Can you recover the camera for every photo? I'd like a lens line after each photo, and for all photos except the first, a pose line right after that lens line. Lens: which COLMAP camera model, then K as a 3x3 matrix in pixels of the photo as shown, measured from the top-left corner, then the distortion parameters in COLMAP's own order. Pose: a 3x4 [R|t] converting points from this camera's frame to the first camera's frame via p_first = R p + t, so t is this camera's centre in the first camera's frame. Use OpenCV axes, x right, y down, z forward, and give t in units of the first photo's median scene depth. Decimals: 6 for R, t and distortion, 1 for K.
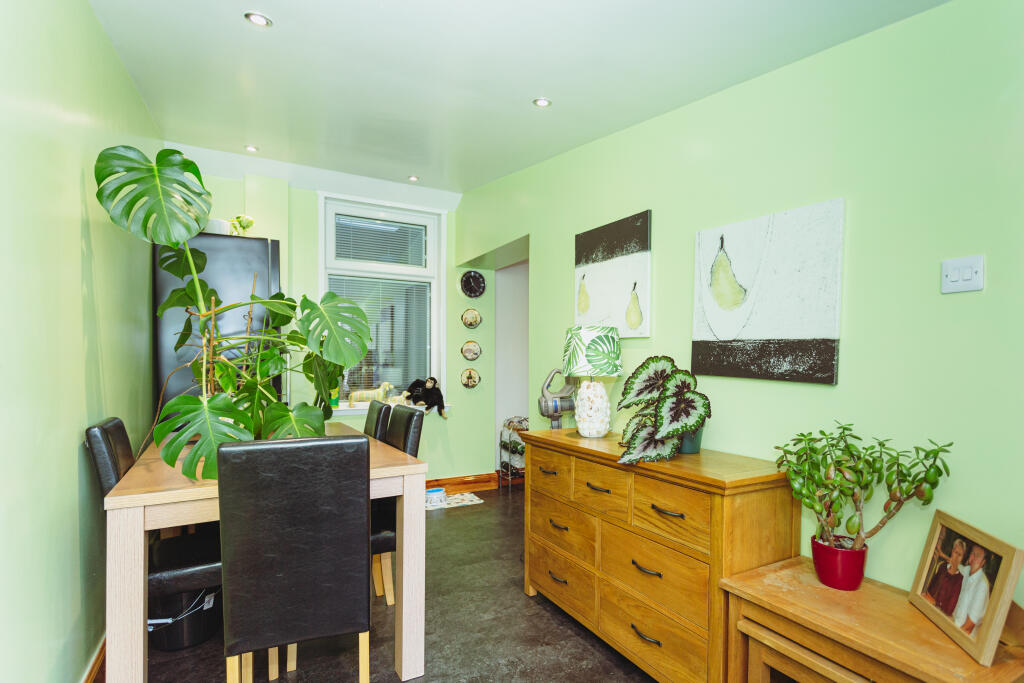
lens RADIAL K [[494.1, 0, 541.1], [0, 494.1, 373.5], [0, 0, 1]] dist [0.006108, 0.000447]
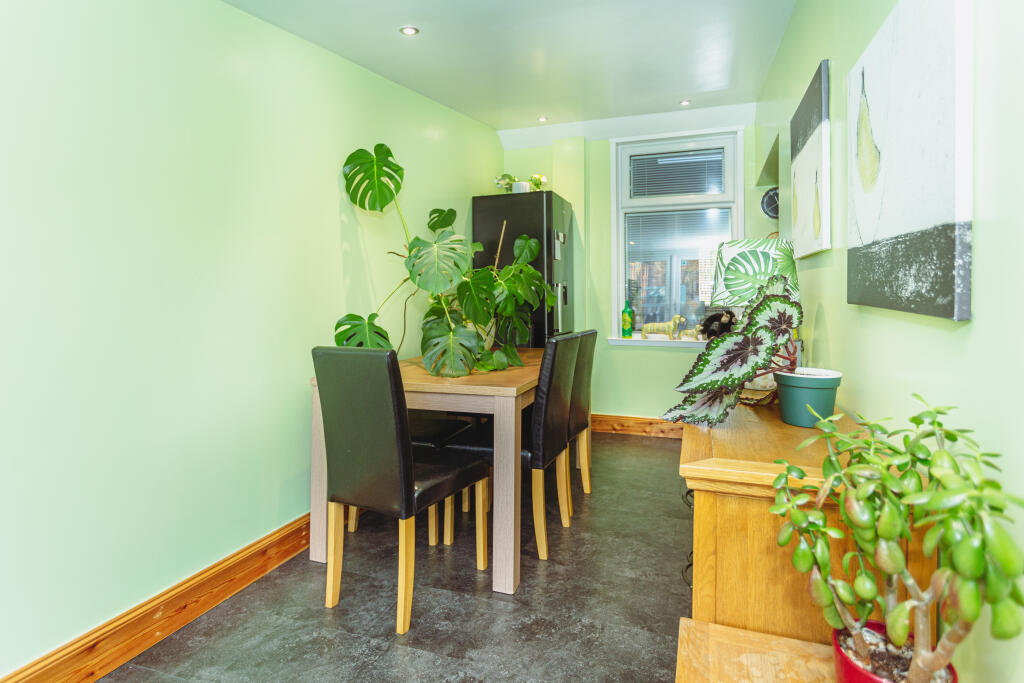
lens RADIAL K [[494.1, 0, 546.3], [0, 494.1, 299.0], [0, 0, 1]] dist [0.006108, 0.000447]
pose [[0.691583, -0.002645, -0.722292, 0.453285], [-0.012978, 0.999786, -0.016087, 0.010330], [0.722181, 0.020500, 0.691401, 0.270630]]
